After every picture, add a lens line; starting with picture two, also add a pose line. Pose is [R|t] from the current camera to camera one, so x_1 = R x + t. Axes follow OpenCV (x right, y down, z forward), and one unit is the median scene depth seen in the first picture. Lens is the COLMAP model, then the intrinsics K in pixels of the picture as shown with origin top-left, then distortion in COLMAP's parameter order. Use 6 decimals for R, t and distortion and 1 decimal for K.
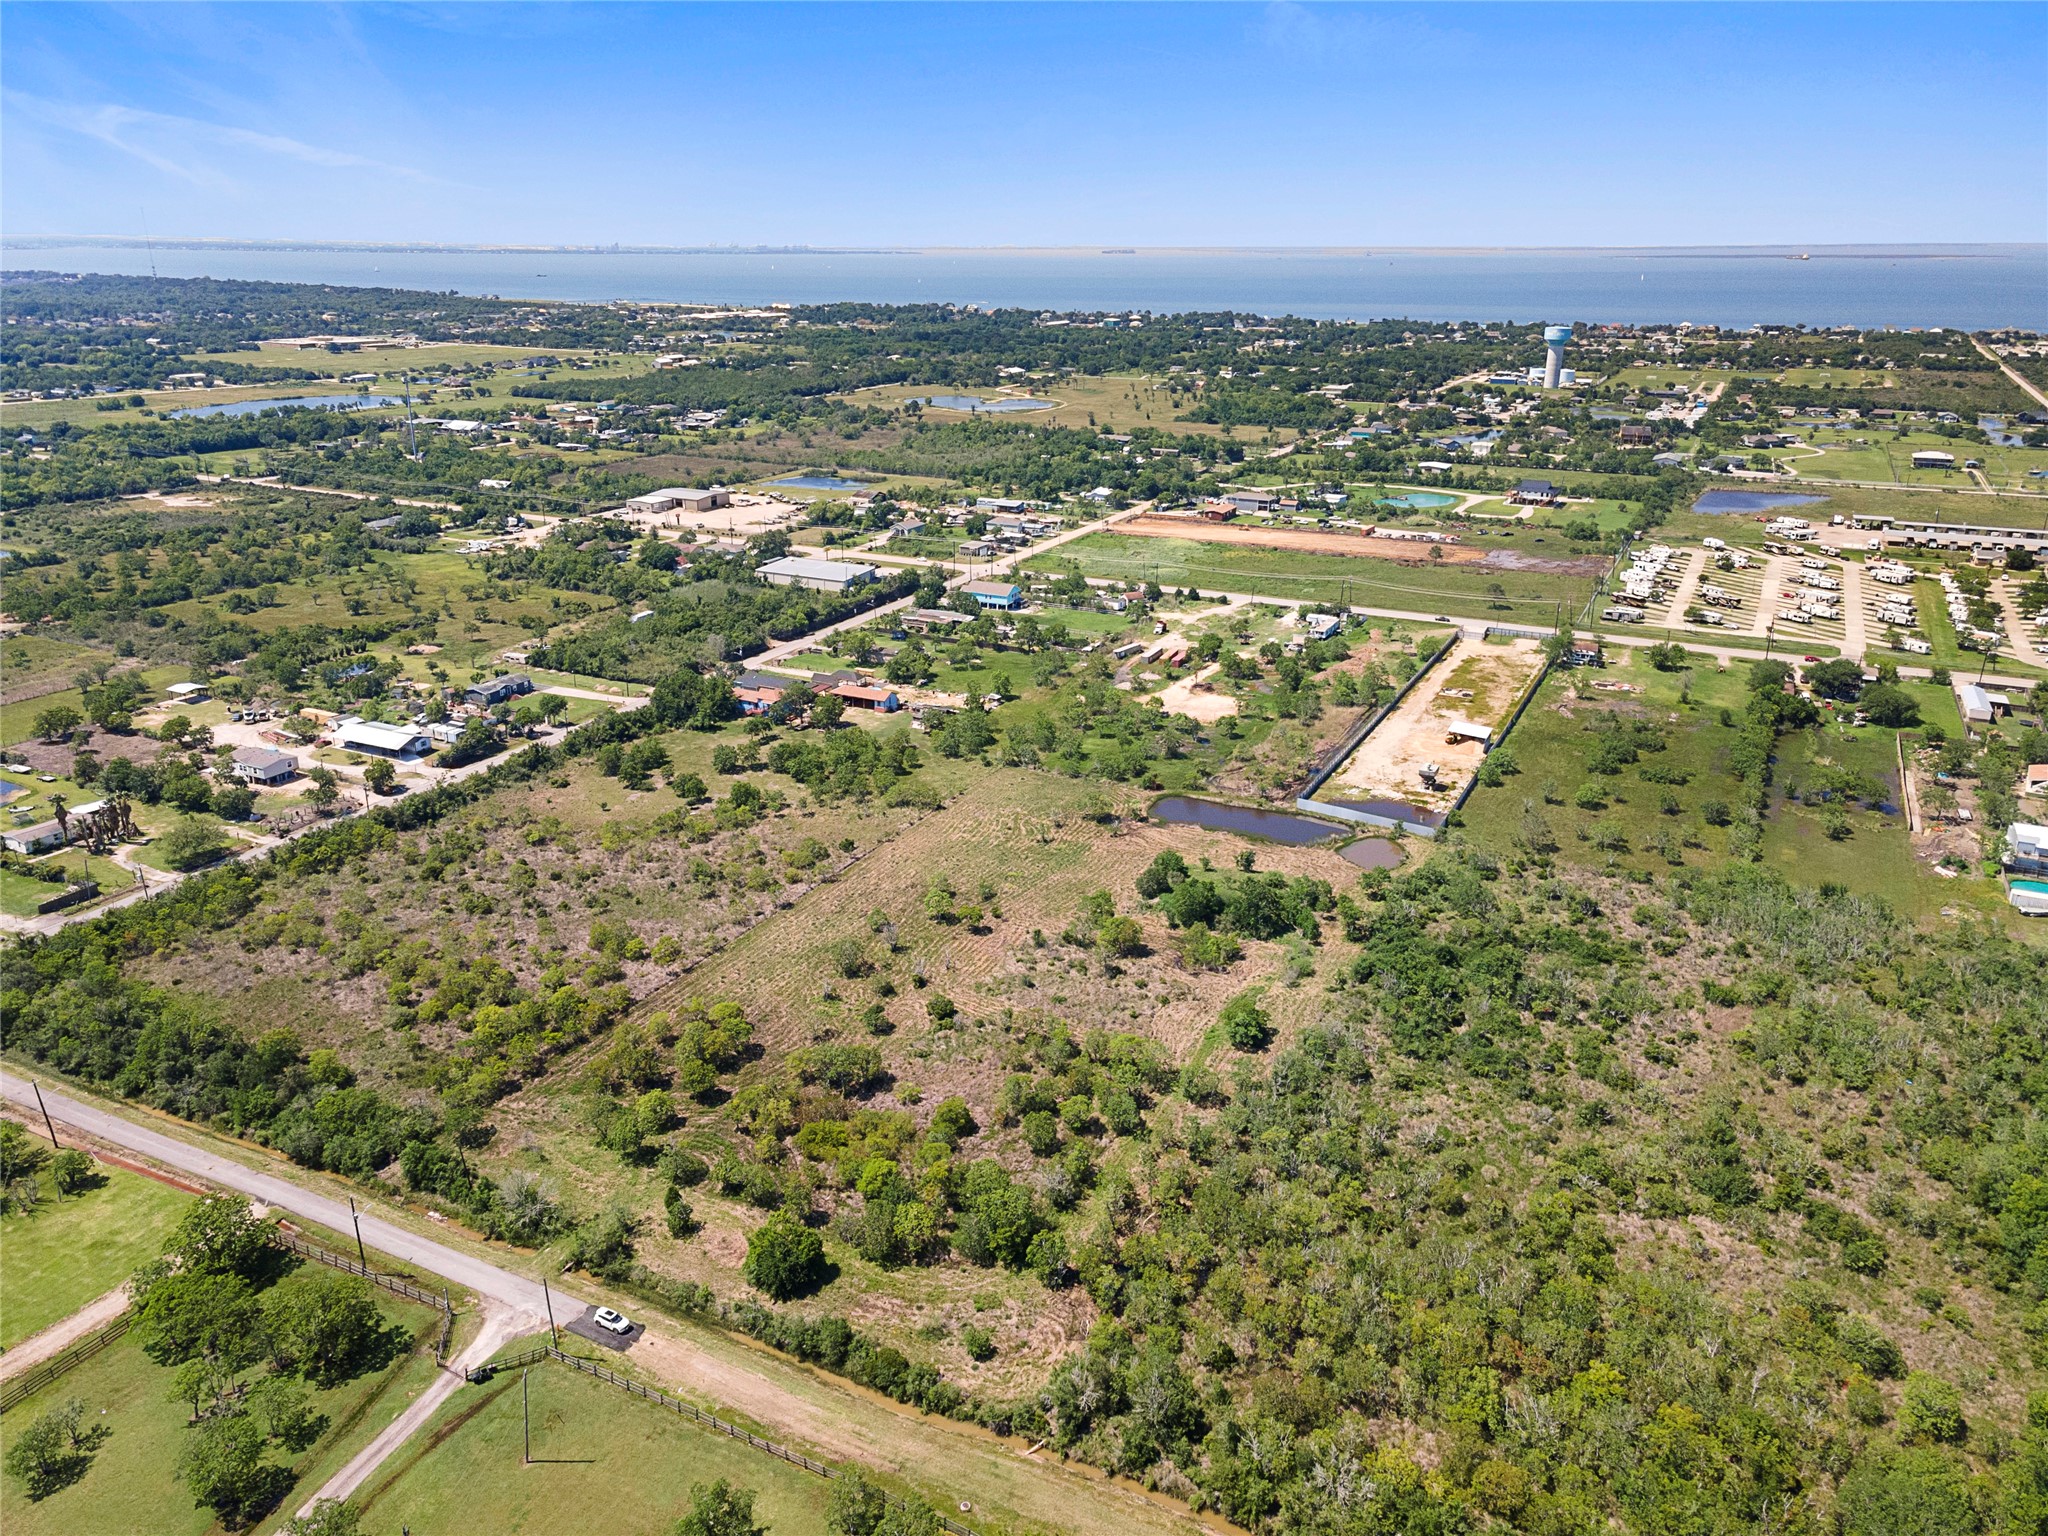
lens RADIAL K [[1481.6, 0, 993.5], [0, 1481.6, 769.6], [0, 0, 1]] dist [0.039918, -0.004542]
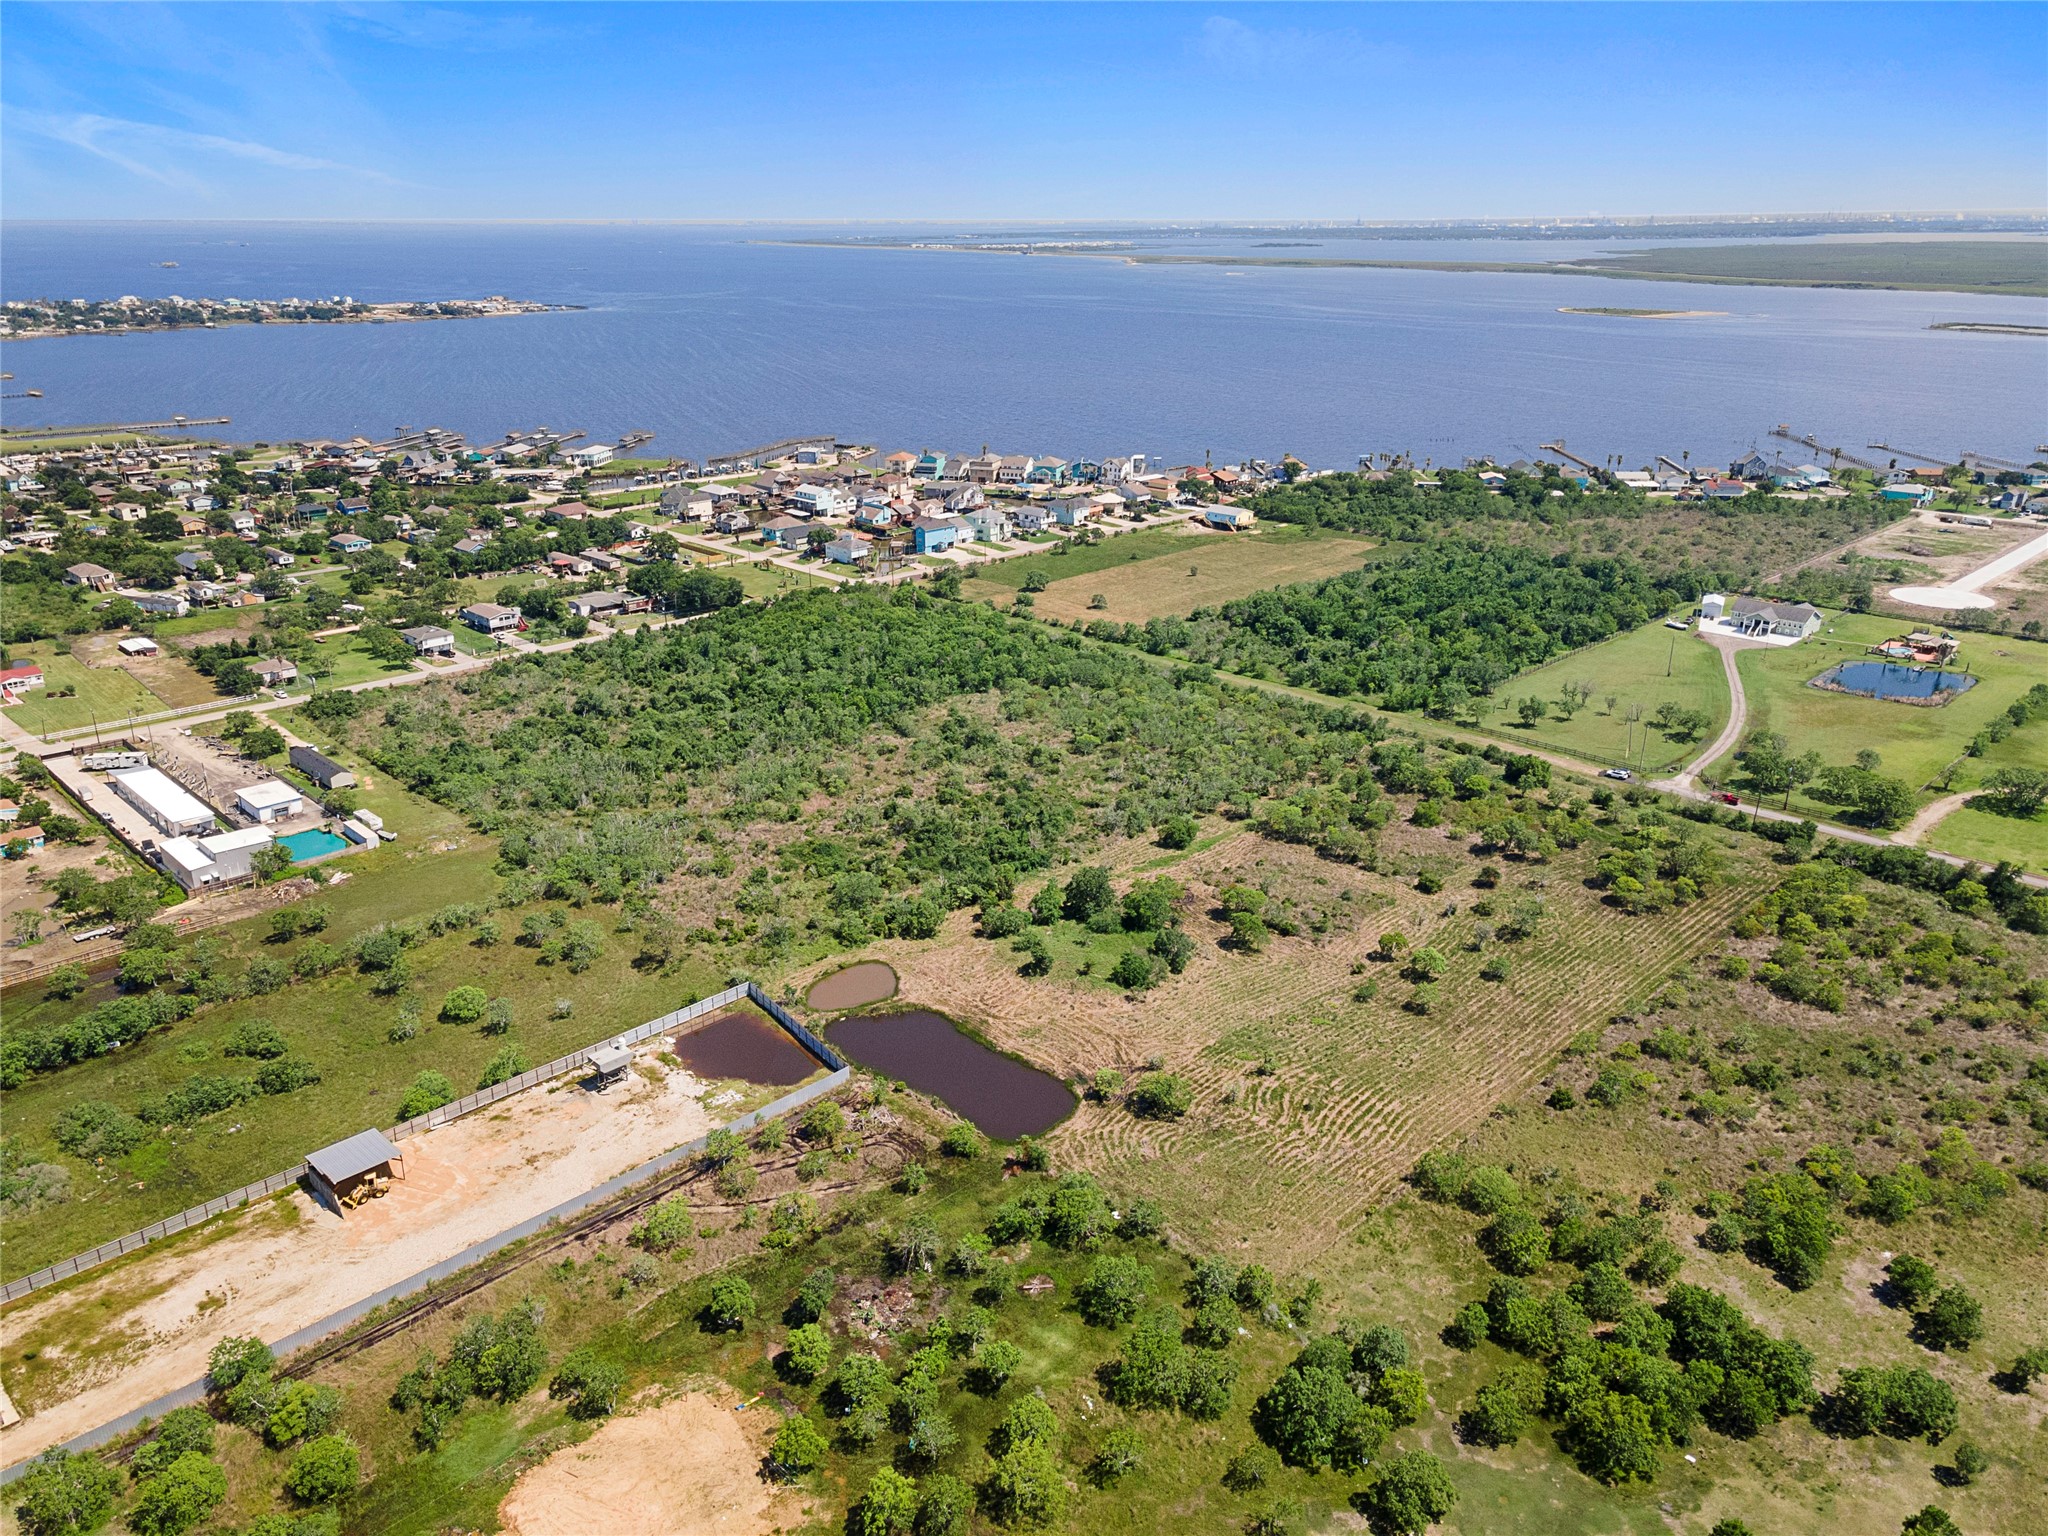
lens RADIAL K [[1481.6, 0, 993.5], [0, 1481.6, 769.6], [0, 0, 1]] dist [0.039918, -0.004542]
pose [[-0.947592, -0.111761, 0.299296, -0.036218], [0.107203, 0.771270, 0.627415, -0.485338], [-0.300958, 0.626619, -0.718869, 1.371029]]
